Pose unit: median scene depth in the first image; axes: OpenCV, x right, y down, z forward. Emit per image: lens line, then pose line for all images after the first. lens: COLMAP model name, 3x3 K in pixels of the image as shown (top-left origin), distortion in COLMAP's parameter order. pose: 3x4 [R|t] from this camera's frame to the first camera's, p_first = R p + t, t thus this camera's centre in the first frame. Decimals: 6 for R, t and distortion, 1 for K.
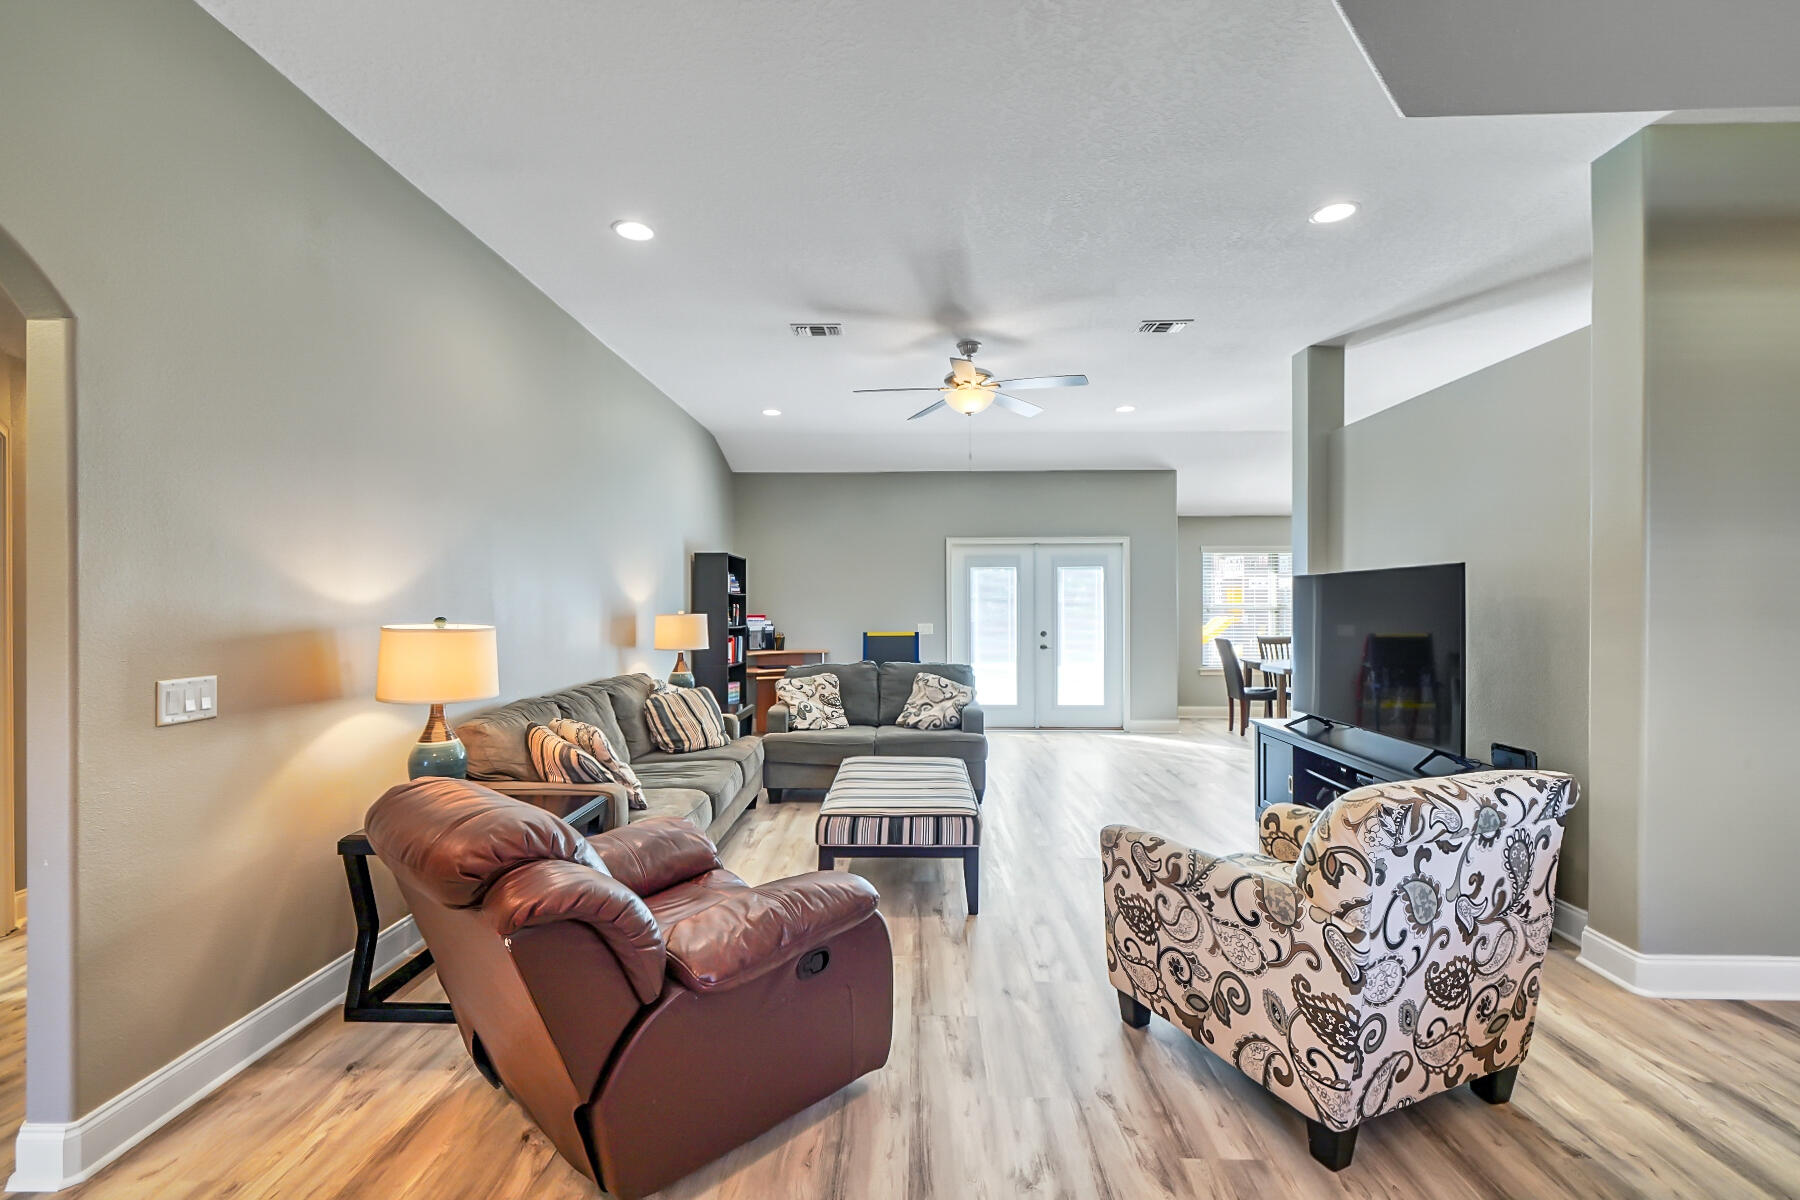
lens RADIAL K [[772.0, 0, 900.0], [0, 772.0, 600.0], [0, 0, 1]] dist [-0.001385, 0.000005]
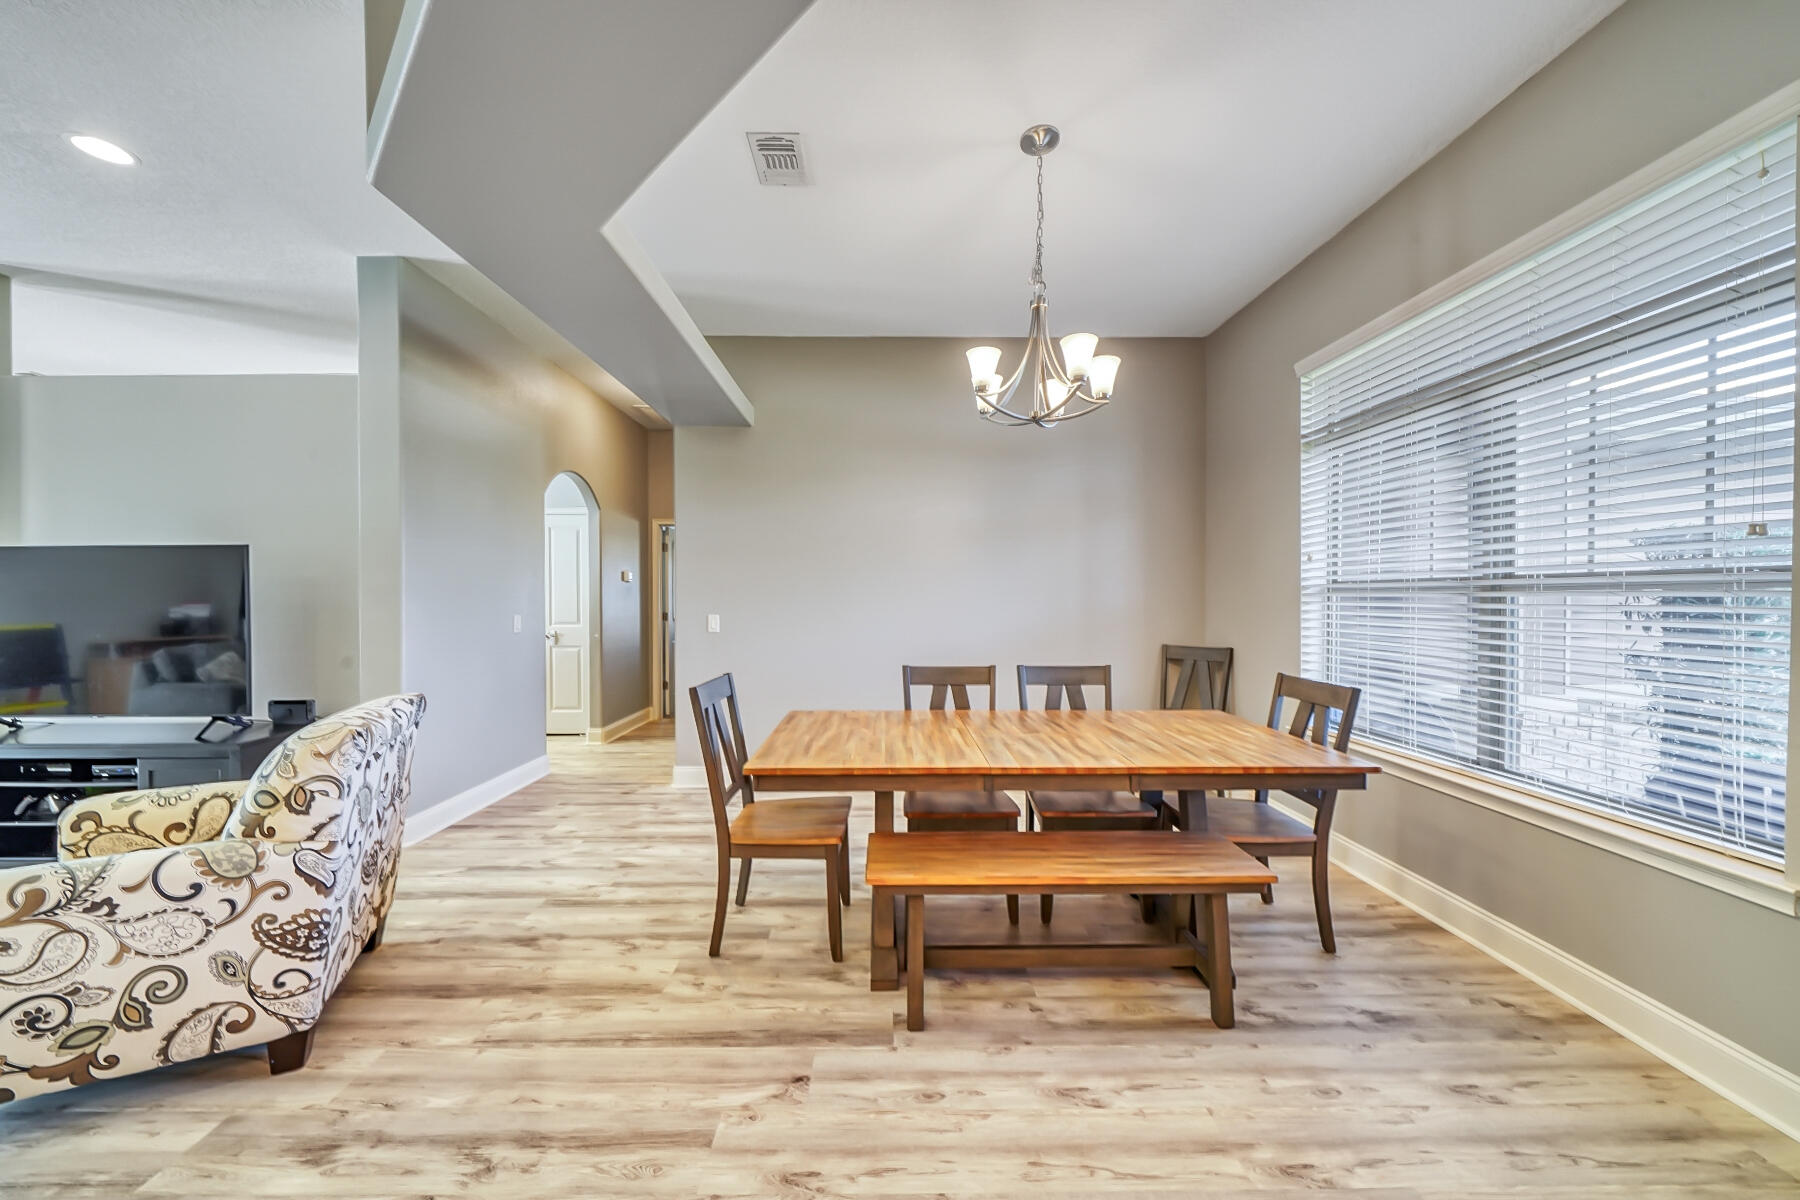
lens RADIAL K [[619.4, 0, 900.0], [0, 619.4, 600.0], [0, 0, 1]] dist [0.001699, -0.000085]
pose [[-0.051937, -0.006831, 0.998627, -0.371720], [0.001803, 0.999974, 0.006934, 0.046770], [-0.998649, 0.002161, -0.051923, 0.161004]]
